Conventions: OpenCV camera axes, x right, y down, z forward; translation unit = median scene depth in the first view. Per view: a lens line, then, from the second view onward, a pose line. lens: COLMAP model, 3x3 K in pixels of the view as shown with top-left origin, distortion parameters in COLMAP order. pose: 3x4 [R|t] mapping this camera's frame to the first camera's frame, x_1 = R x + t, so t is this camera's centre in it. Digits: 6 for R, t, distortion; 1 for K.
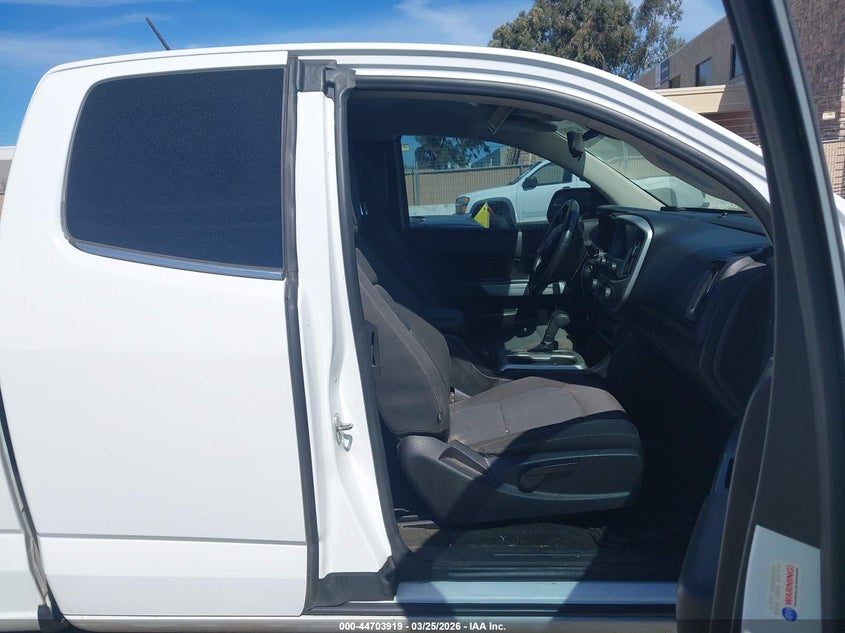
lens RADIAL K [[661.6, 0, 422.5], [0, 661.6, 316.5], [0, 0, 1]] dist [0.004237, 0.000596]
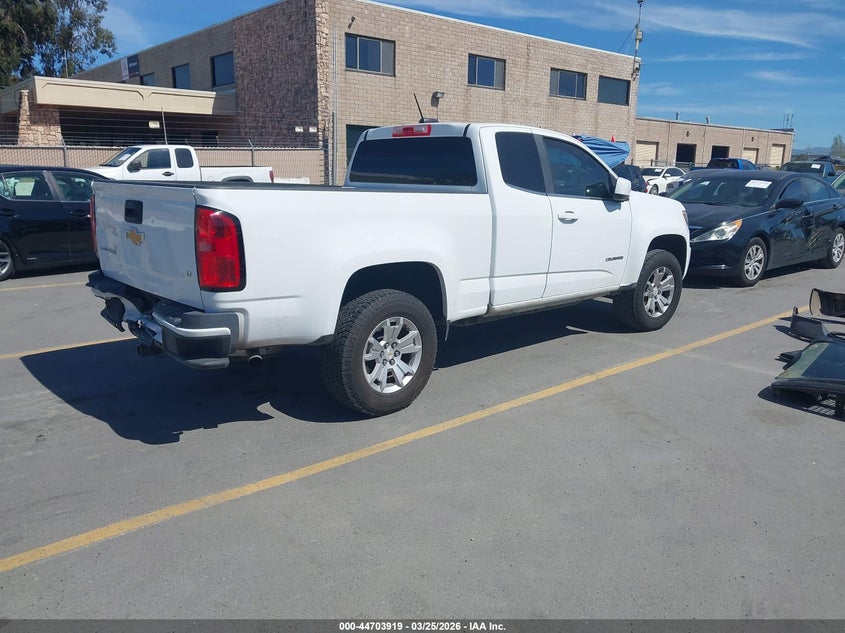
lens RADIAL K [[661.6, 0, 422.5], [0, 661.6, 316.5], [0, 0, 1]] dist [0.004237, 0.000596]
pose [[0.678928, -0.105545, 0.726579, -0.147362], [0.098027, 0.993784, 0.052763, 0.015097], [-0.727632, 0.035402, 0.685054, -0.042273]]
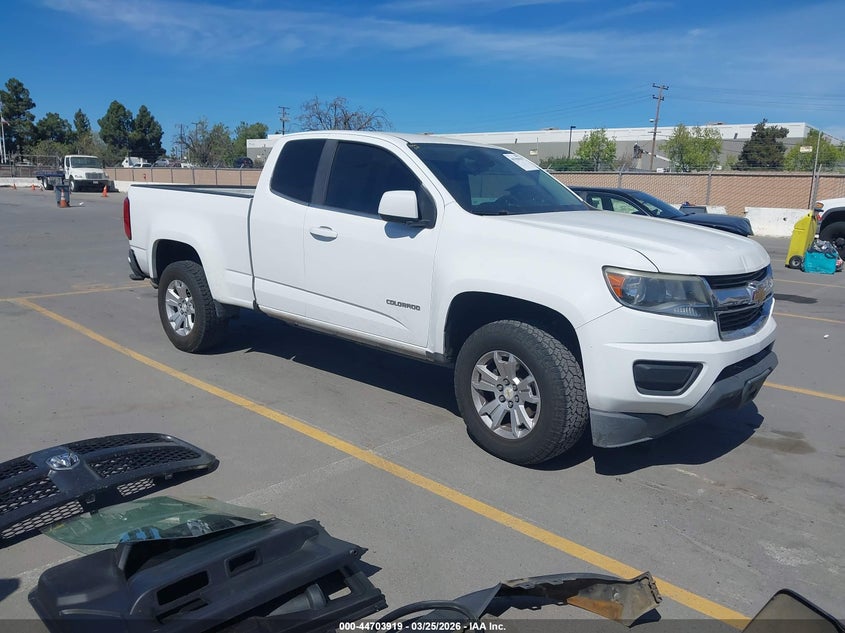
lens RADIAL K [[690.7, 0, 422.5], [0, 690.7, 316.5], [0, 0, 1]] dist [0.008605, 0.000247]
pose [[0.786996, 0.181326, -0.589711, 0.103990], [-0.176385, 0.982067, 0.066575, 0.006731], [0.591208, 0.051622, 0.804866, -0.061896]]
